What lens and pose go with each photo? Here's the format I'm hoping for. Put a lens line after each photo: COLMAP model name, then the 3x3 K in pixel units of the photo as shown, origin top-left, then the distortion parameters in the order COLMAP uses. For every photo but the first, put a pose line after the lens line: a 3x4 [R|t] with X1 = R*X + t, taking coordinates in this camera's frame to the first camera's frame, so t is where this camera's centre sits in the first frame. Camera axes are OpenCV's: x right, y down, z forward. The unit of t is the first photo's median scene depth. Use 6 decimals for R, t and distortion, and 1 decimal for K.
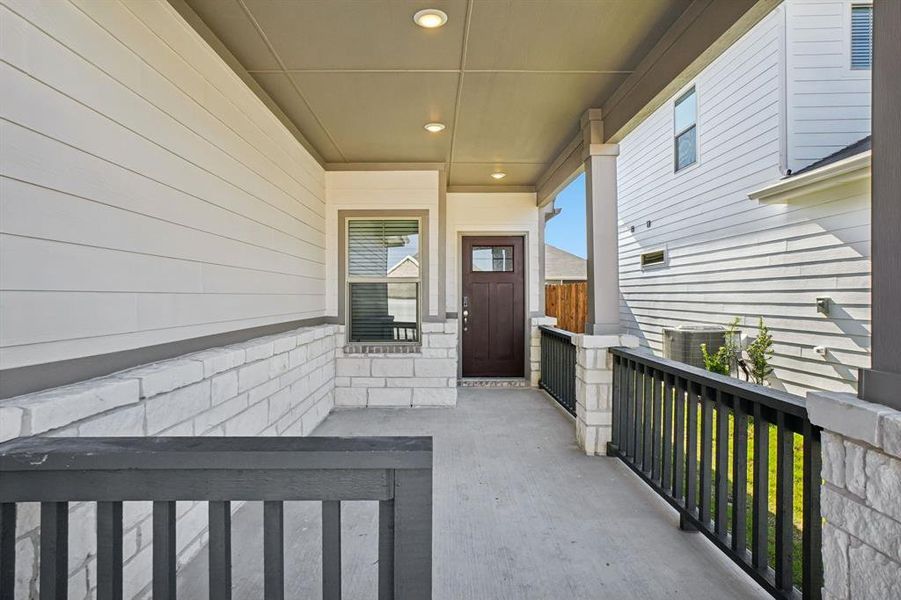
lens RADIAL K [[499.1, 0, 451.6], [0, 499.1, 279.2], [0, 0, 1]] dist [-0.020978, 0.000356]
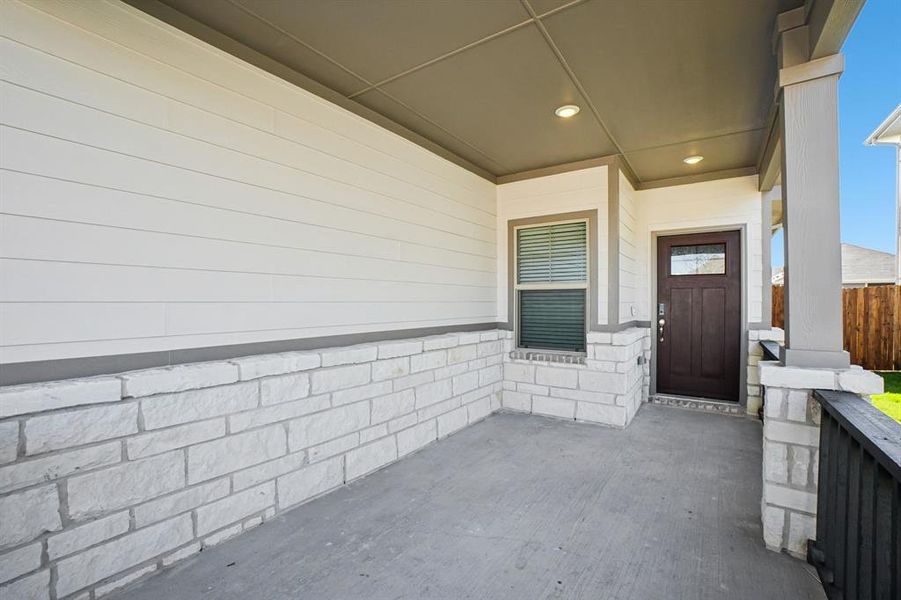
lens RADIAL K [[401.5, 0, 449.5], [0, 401.5, 297.2], [0, 0, 1]] dist [-0.057066, 0.020019]
pose [[0.814263, -0.004577, -0.580478, 0.160751], [0.018303, 0.999674, 0.017791, 0.004418], [0.580208, -0.025111, 0.814081, 0.246563]]
